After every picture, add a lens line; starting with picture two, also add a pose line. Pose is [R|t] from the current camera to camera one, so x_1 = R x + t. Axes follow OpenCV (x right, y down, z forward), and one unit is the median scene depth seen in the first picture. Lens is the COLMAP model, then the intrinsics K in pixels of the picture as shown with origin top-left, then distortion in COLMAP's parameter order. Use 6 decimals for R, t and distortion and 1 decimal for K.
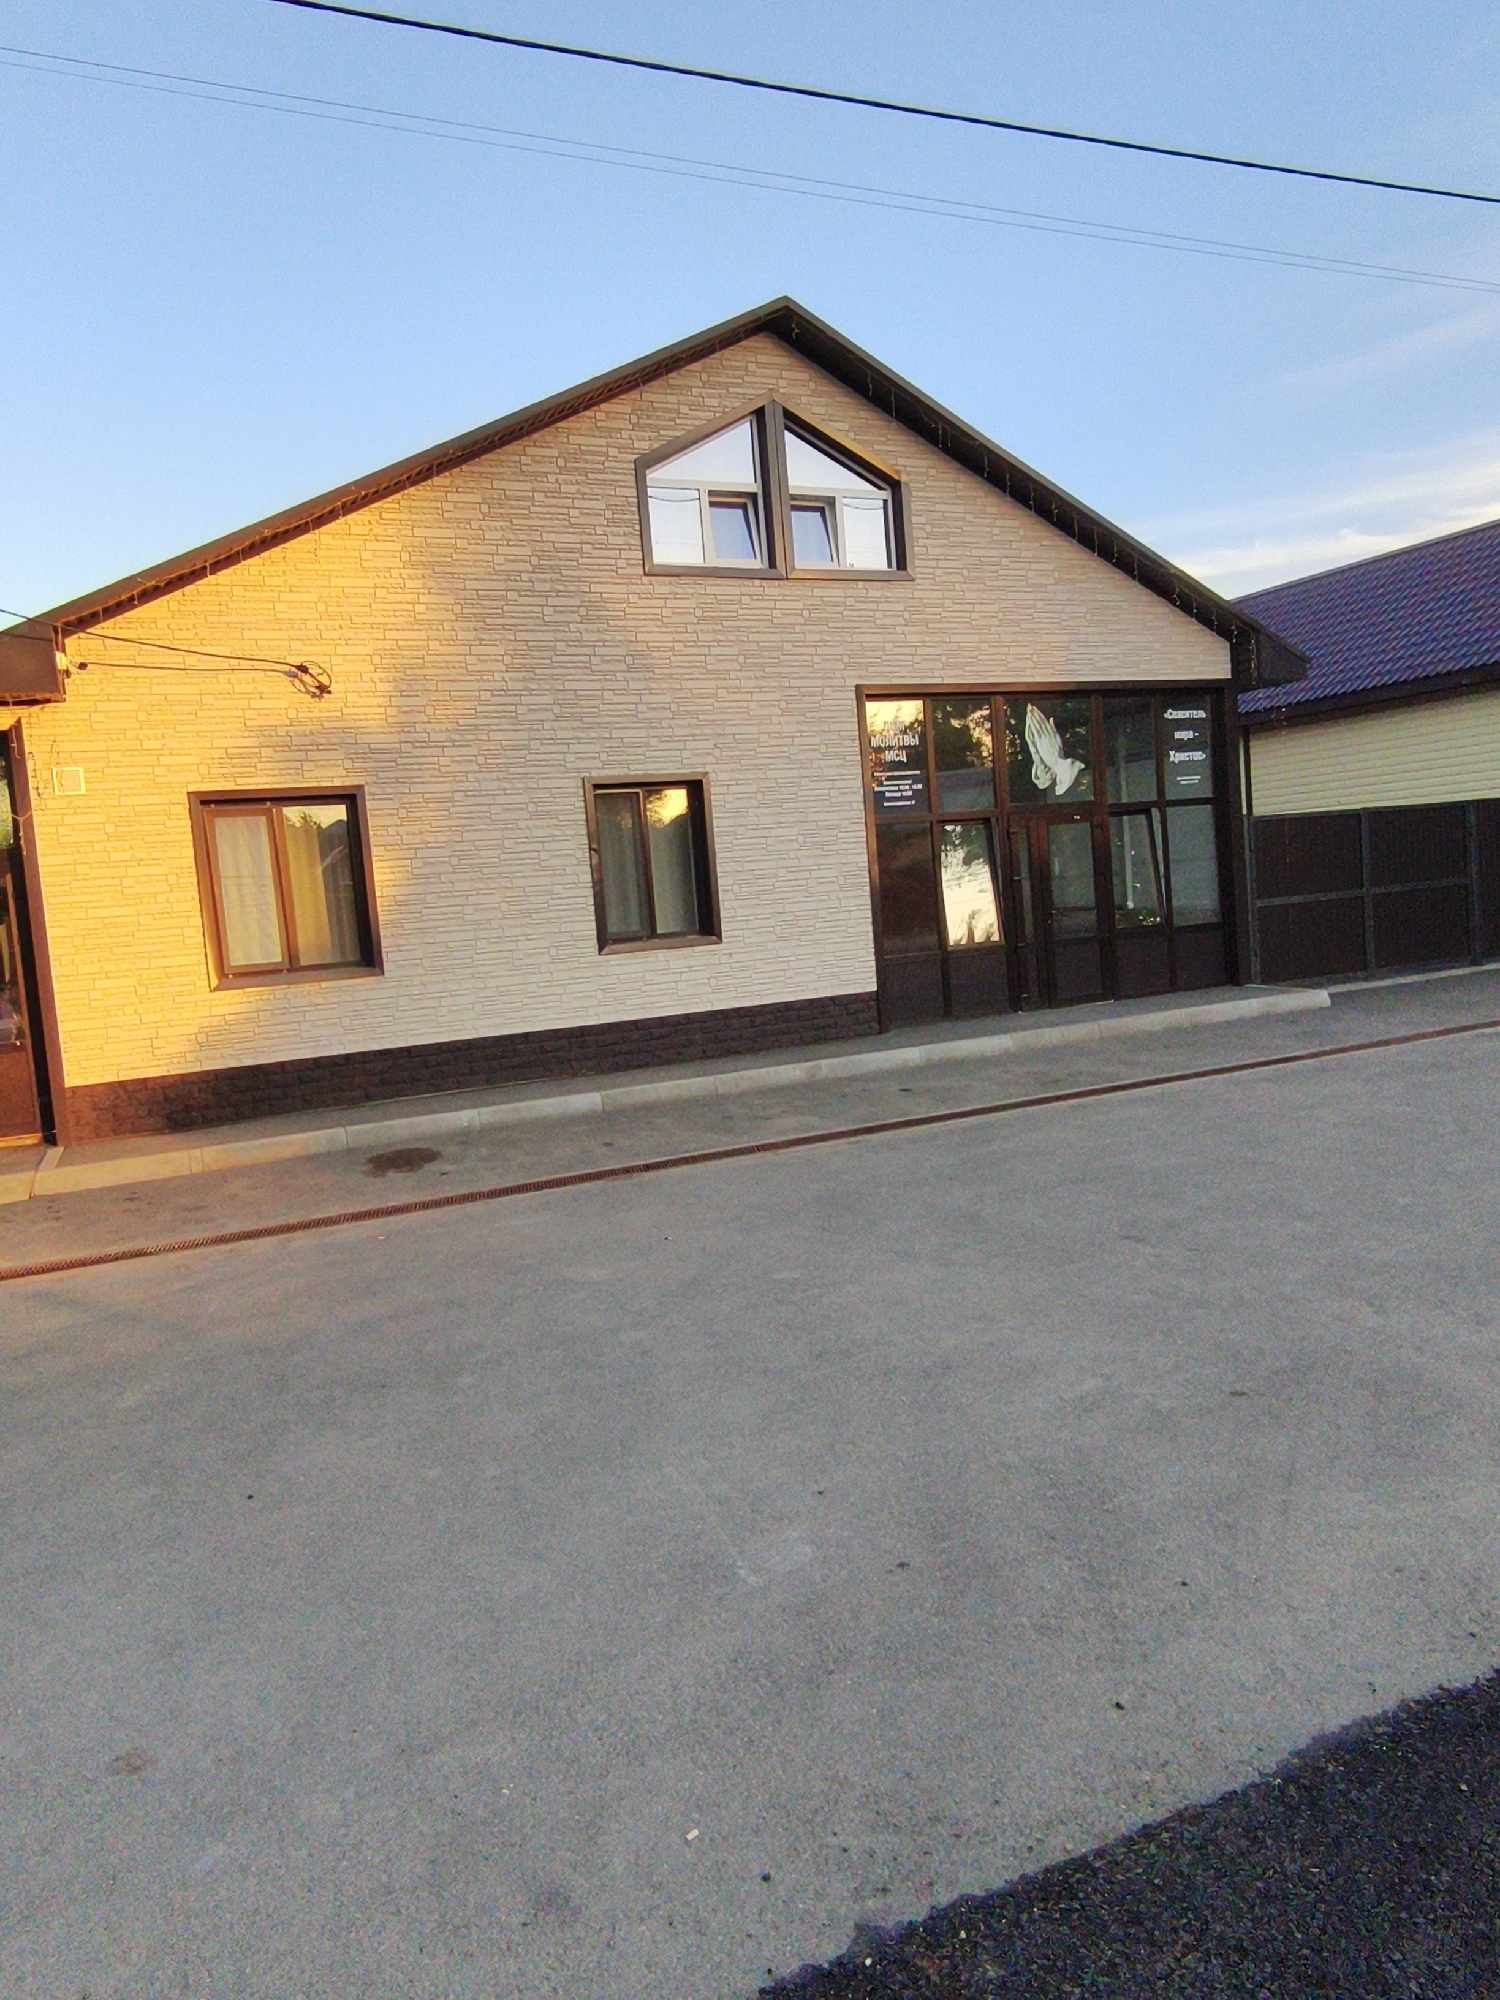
lens RADIAL K [[1289.1, 0, 749.7], [0, 1289.1, 994.5], [0, 0, 1]] dist [0.000229, -0.000083]
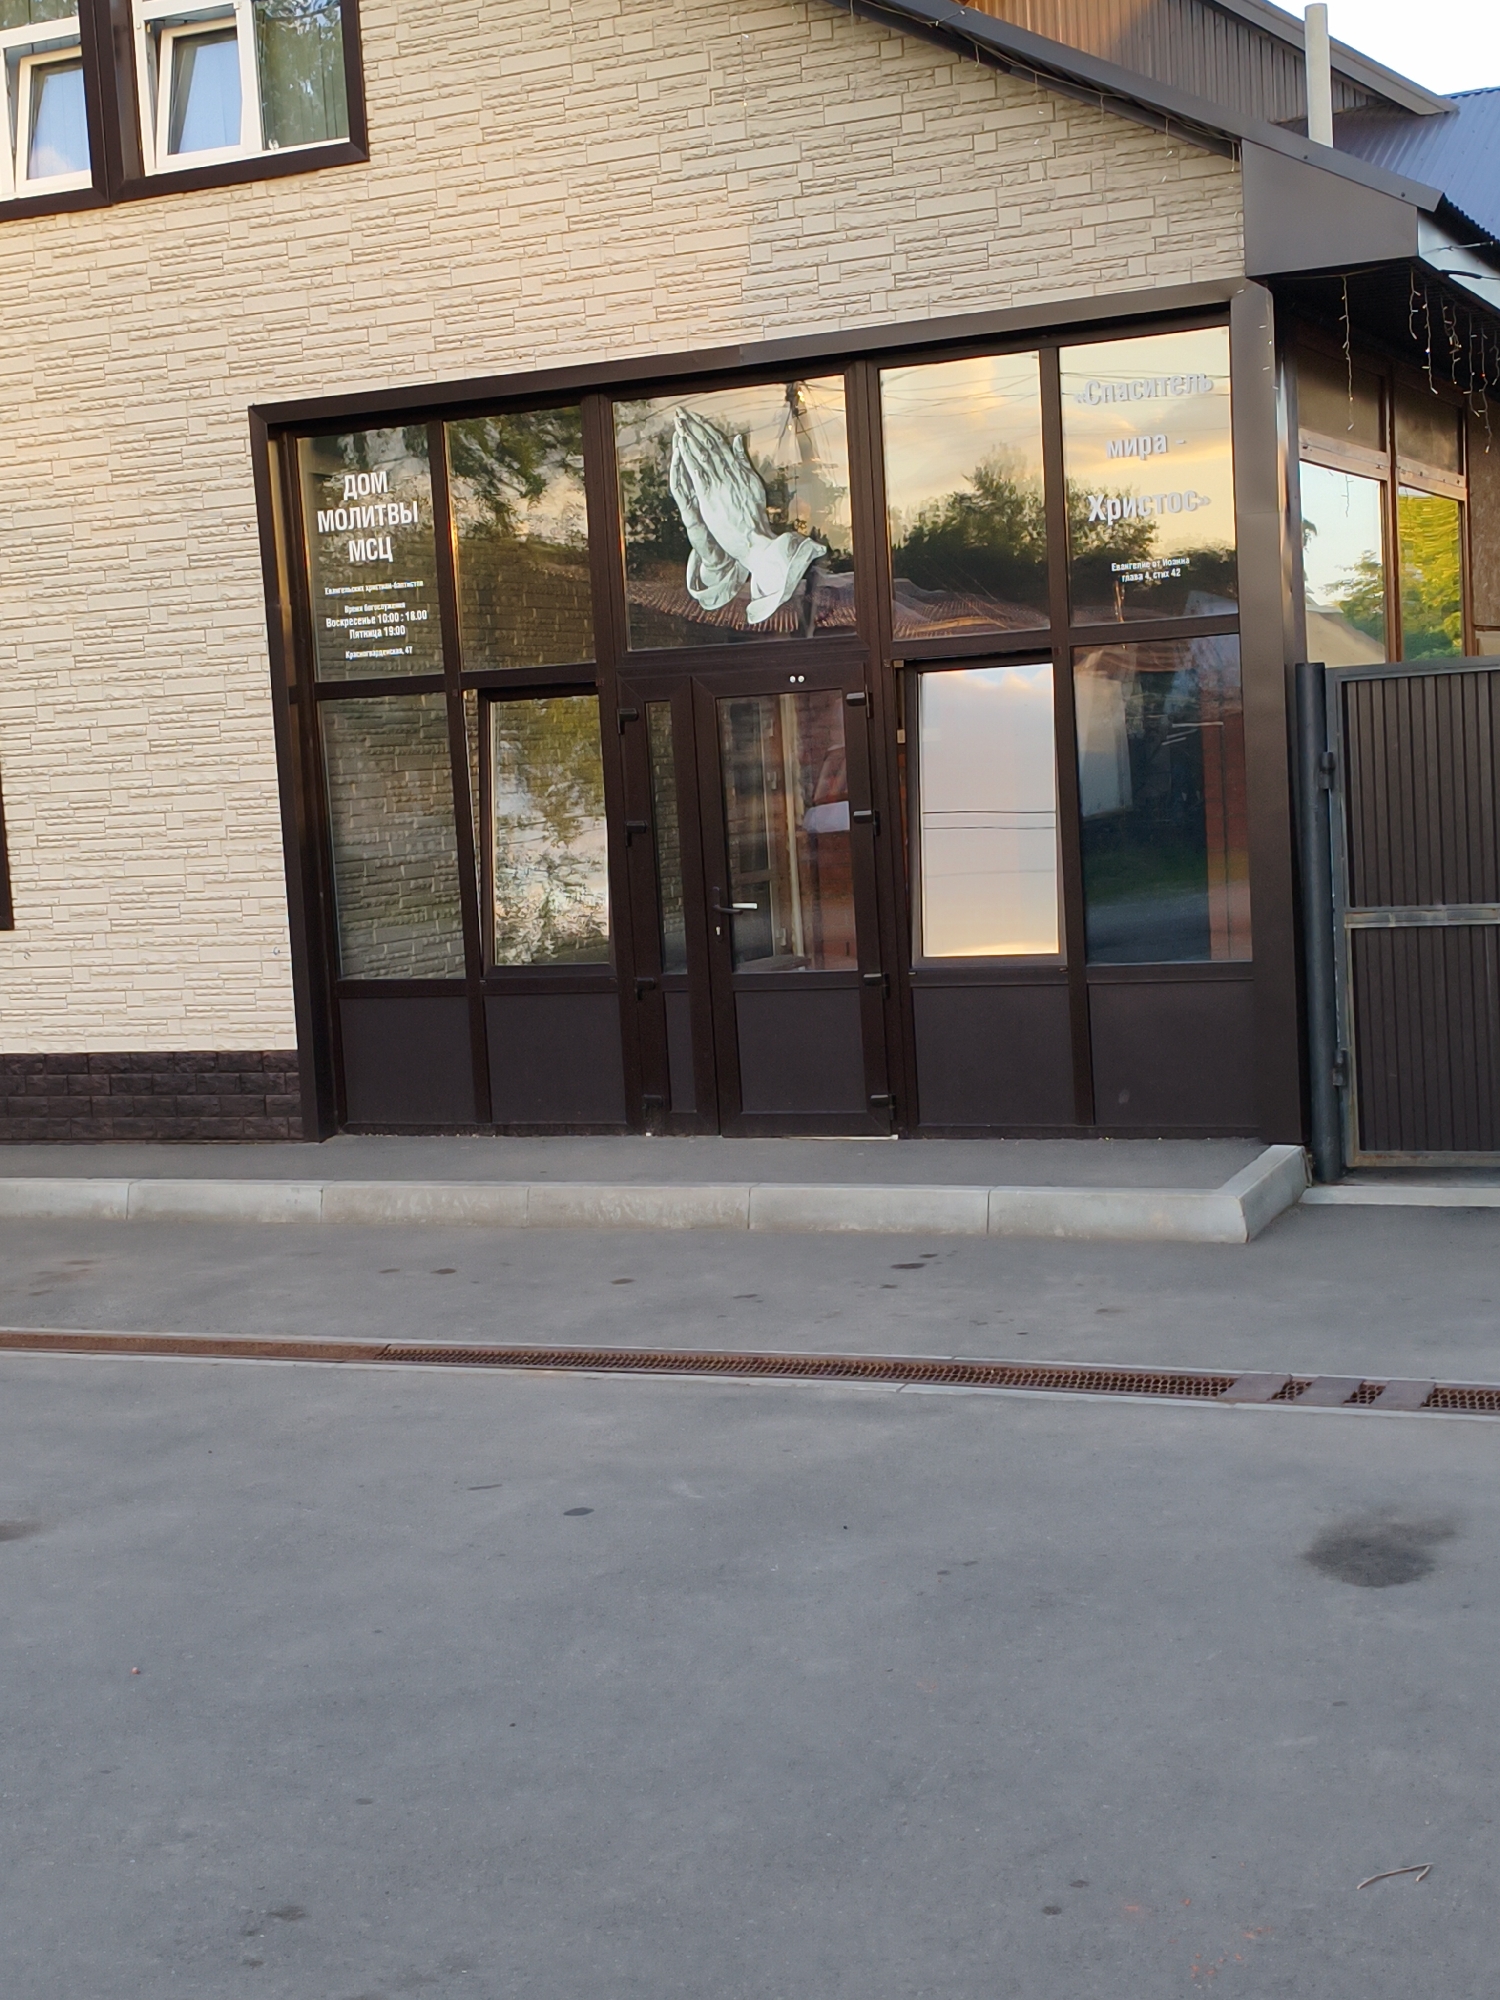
lens RADIAL K [[2732.9, 0, 750.5], [0, 2732.9, 1000.9], [0, 0, 1]] dist [0.102475, 0.000000]
pose [[0.676231, 0.102021, -0.729592, 0.904707], [-0.058620, 0.994676, 0.084756, -0.111035], [0.734354, -0.014545, 0.678611, 0.411731]]
